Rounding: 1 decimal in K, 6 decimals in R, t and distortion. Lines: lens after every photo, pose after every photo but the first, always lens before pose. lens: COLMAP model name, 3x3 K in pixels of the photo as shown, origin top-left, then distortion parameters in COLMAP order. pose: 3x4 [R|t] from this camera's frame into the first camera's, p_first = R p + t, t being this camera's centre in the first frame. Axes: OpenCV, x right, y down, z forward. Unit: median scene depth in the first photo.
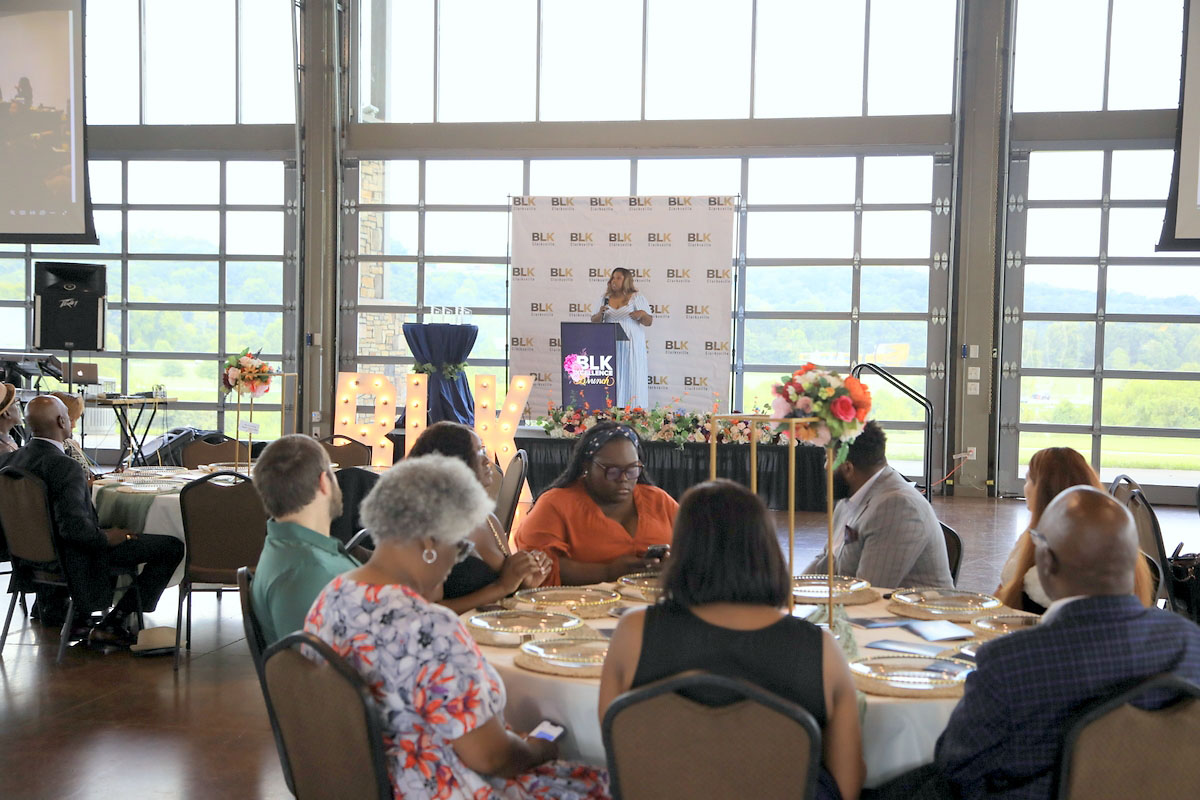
lens RADIAL K [[1528.0, 0, 600.0], [0, 1528.0, 400.0], [0, 0, 1]] dist [0.214267, 0.010614]
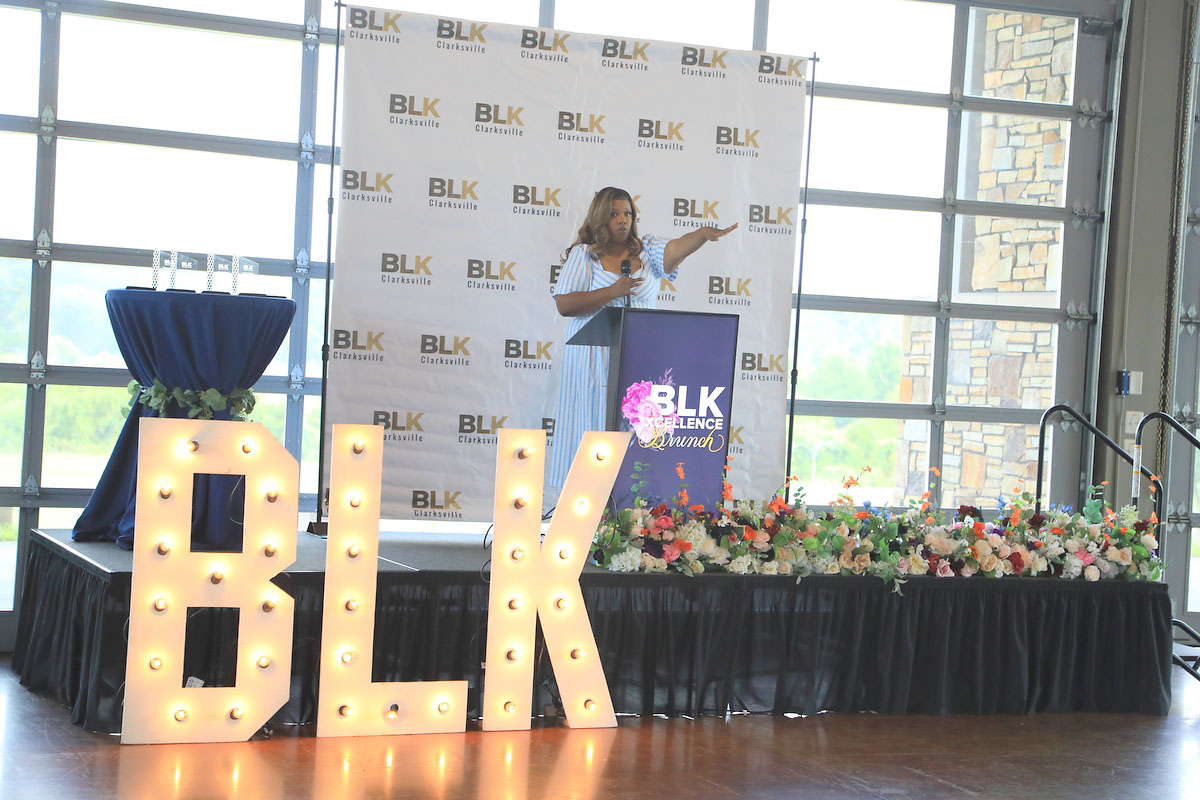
lens RADIAL K [[2262.0, 0, 600.0], [0, 2262.0, 400.0], [0, 0, 1]] dist [0.286338, -0.021418]
pose [[0.815909, 0.011698, 0.578062, -0.415416], [-0.015329, 0.999882, 0.001401, -0.025495], [-0.577977, -0.010005, 0.815992, 0.477184]]
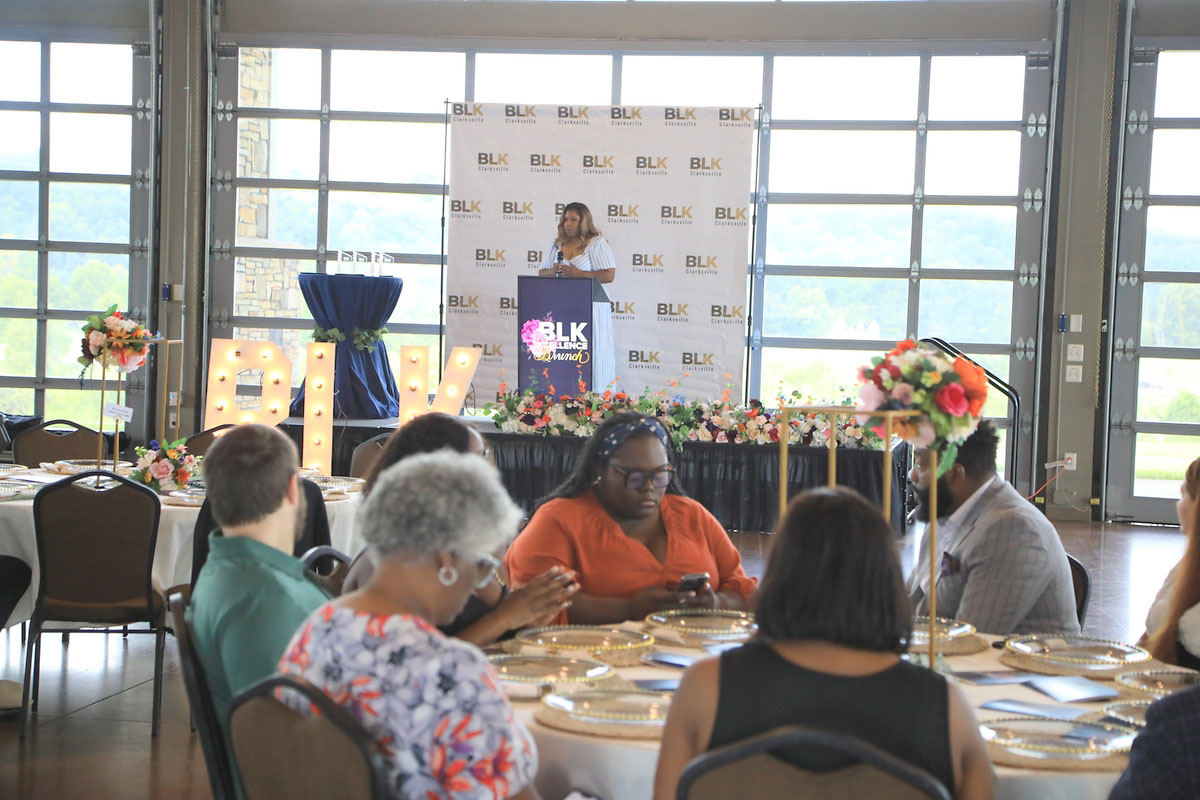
lens RADIAL K [[2099.4, 0, 600.0], [0, 2099.4, 400.0], [0, 0, 1]] dist [0.379684, 0.068015]
pose [[0.999573, 0.014402, 0.025436, -0.011212], [-0.014618, 0.999858, 0.008355, -0.000107], [-0.025312, -0.008723, 0.999642, -0.015422]]
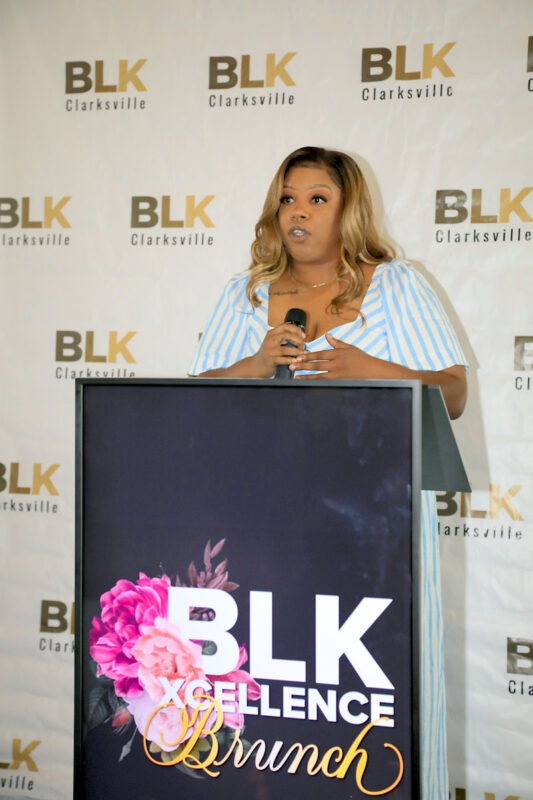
lens RADIAL K [[856.2, 0, 297.3], [0, 856.2, 370.3], [0, 0, 1]] dist [0.070246, 0.000123]
pose [[0.999697, 0.017806, 0.016986, -0.003591], [-0.015359, 0.990773, -0.134657, -0.040125], [-0.019227, 0.134355, 0.990747, 0.919891]]
